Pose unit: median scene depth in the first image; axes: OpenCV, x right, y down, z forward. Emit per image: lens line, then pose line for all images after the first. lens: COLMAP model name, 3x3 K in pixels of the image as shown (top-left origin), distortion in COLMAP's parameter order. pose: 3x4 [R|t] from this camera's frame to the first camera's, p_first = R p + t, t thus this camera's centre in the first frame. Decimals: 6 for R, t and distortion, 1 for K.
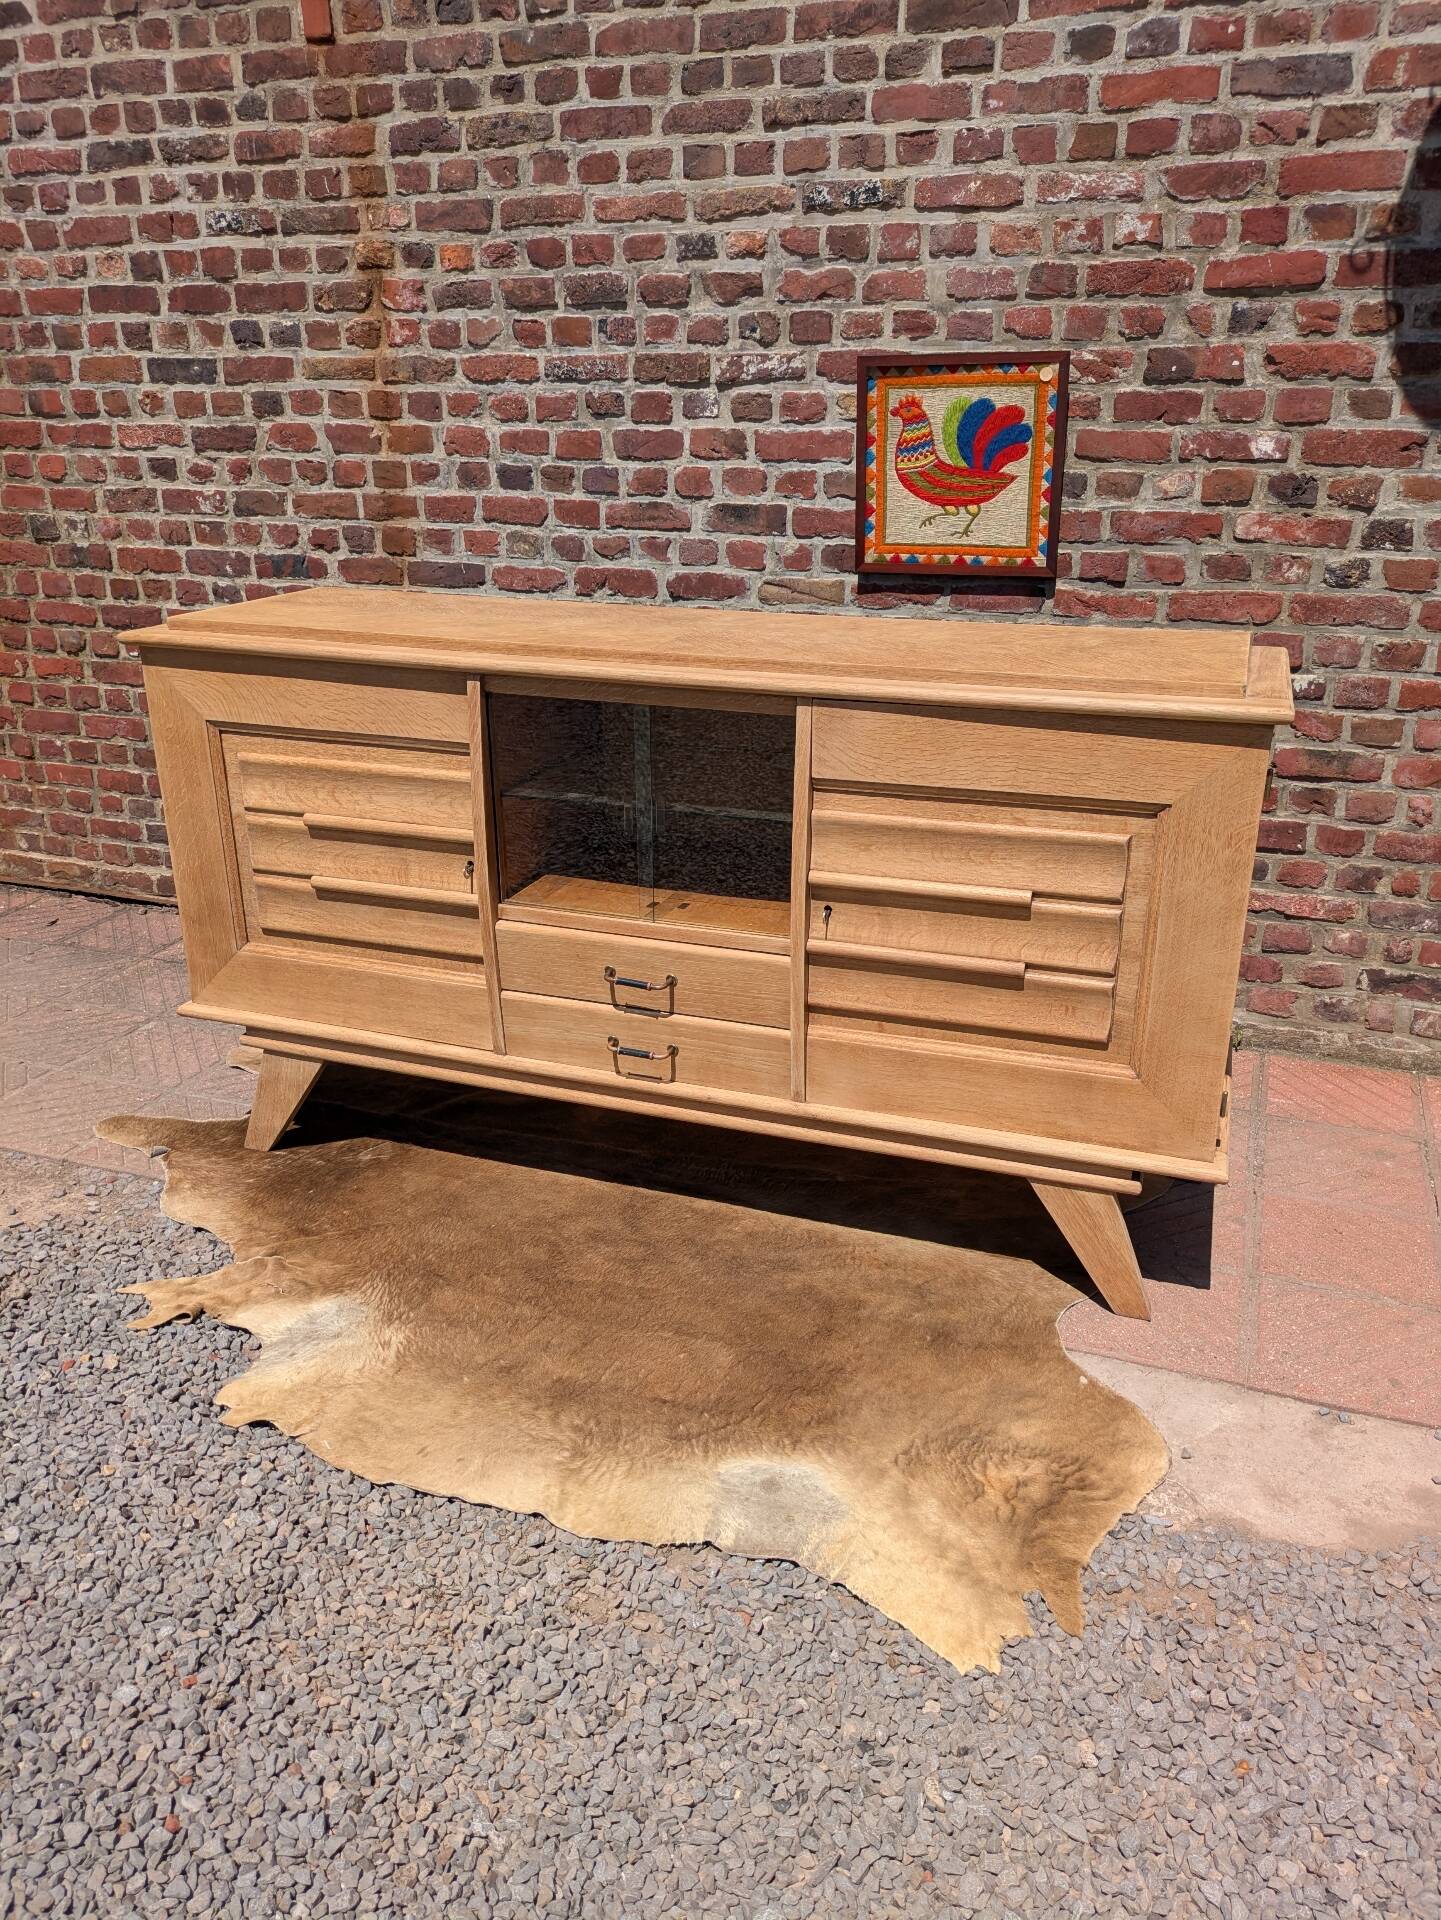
lens RADIAL K [[1446.9, 0, 730.3], [0, 1446.9, 953.4], [0, 0, 1]] dist [0.033126, -0.030942]
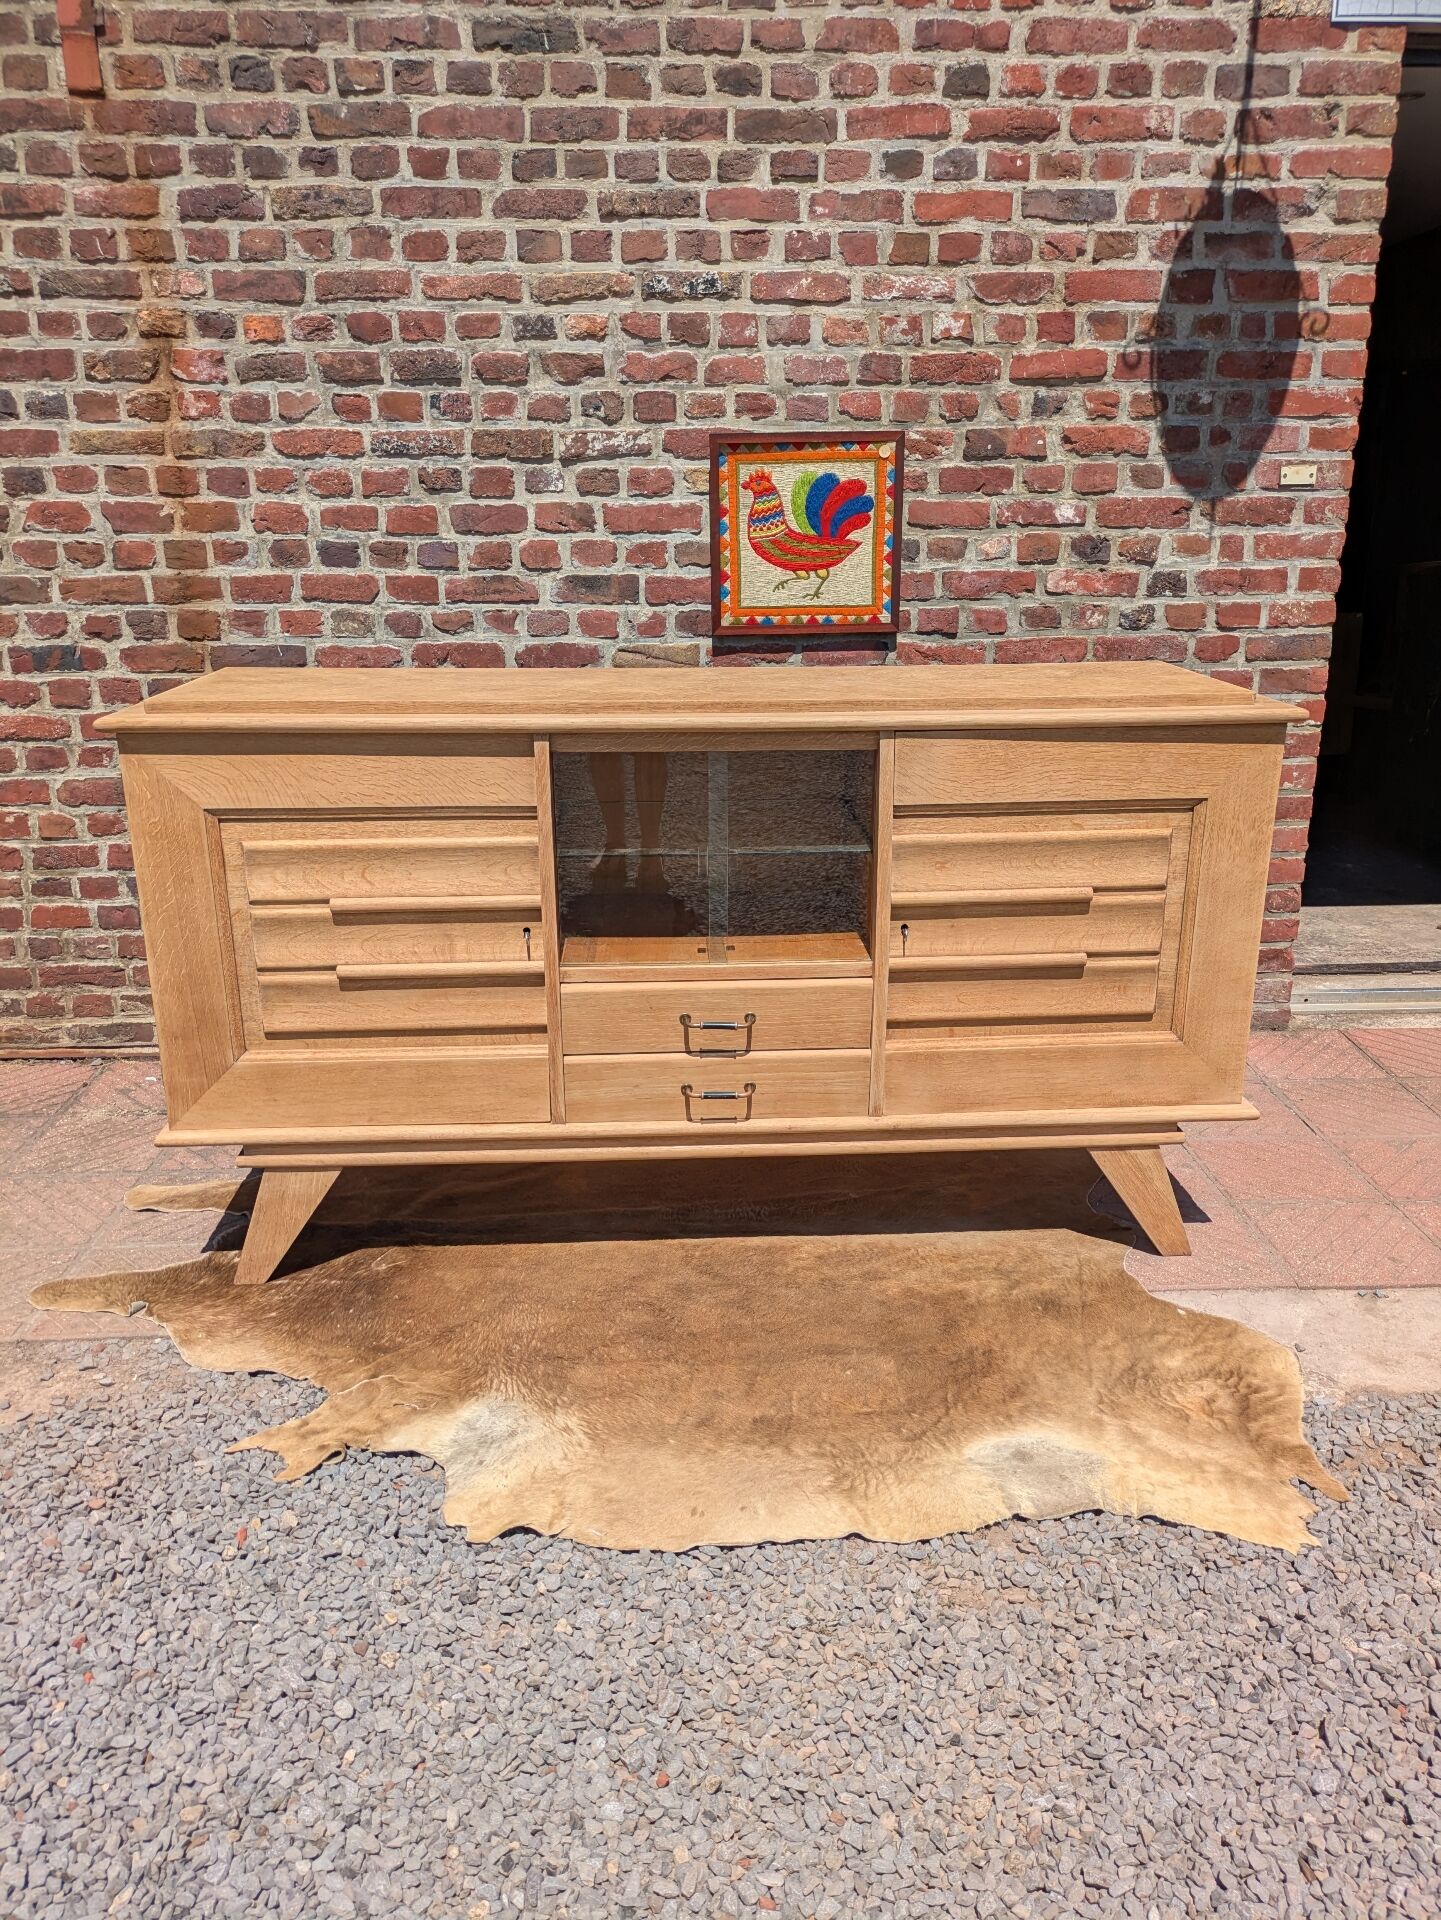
lens RADIAL K [[1446.9, 0, 735.0], [0, 1446.9, 964.5], [0, 0, 1]] dist [0.033126, -0.030942]
pose [[0.923111, -0.120156, 0.365279, -0.318055], [0.141005, 0.989528, -0.030840, 0.008412], [-0.357749, 0.079975, 0.930387, 0.035296]]
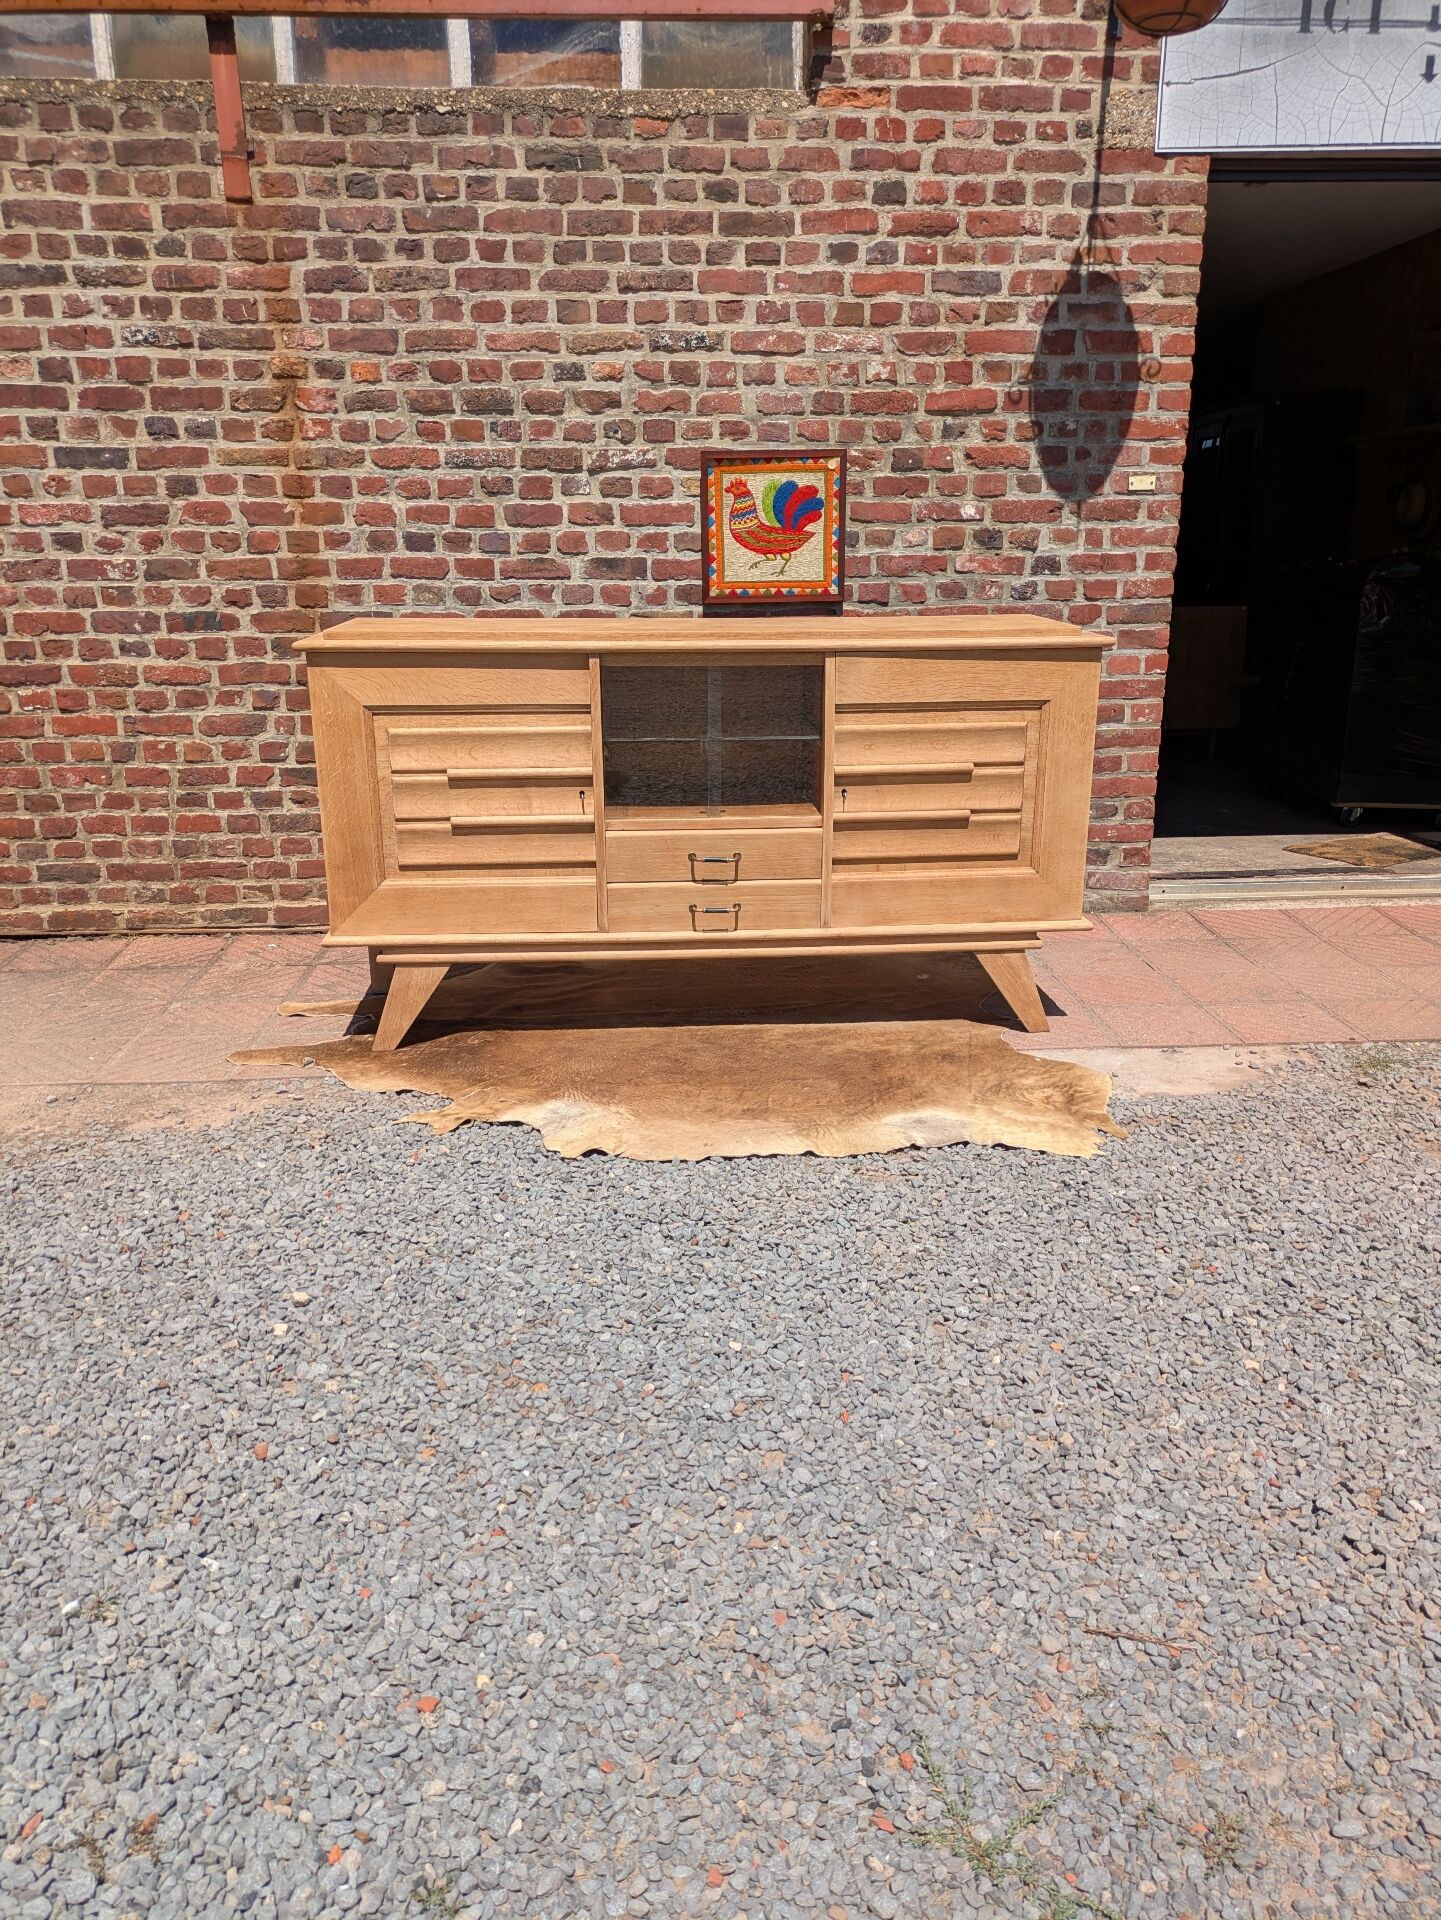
lens RADIAL K [[1446.9, 0, 735.1], [0, 1446.9, 963.7], [0, 0, 1]] dist [0.033126, -0.030942]
pose [[0.914152, -0.120864, 0.386934, -0.472493], [0.148042, 0.988127, -0.041101, 0.141385], [-0.377373, 0.094855, 0.921191, -0.260032]]
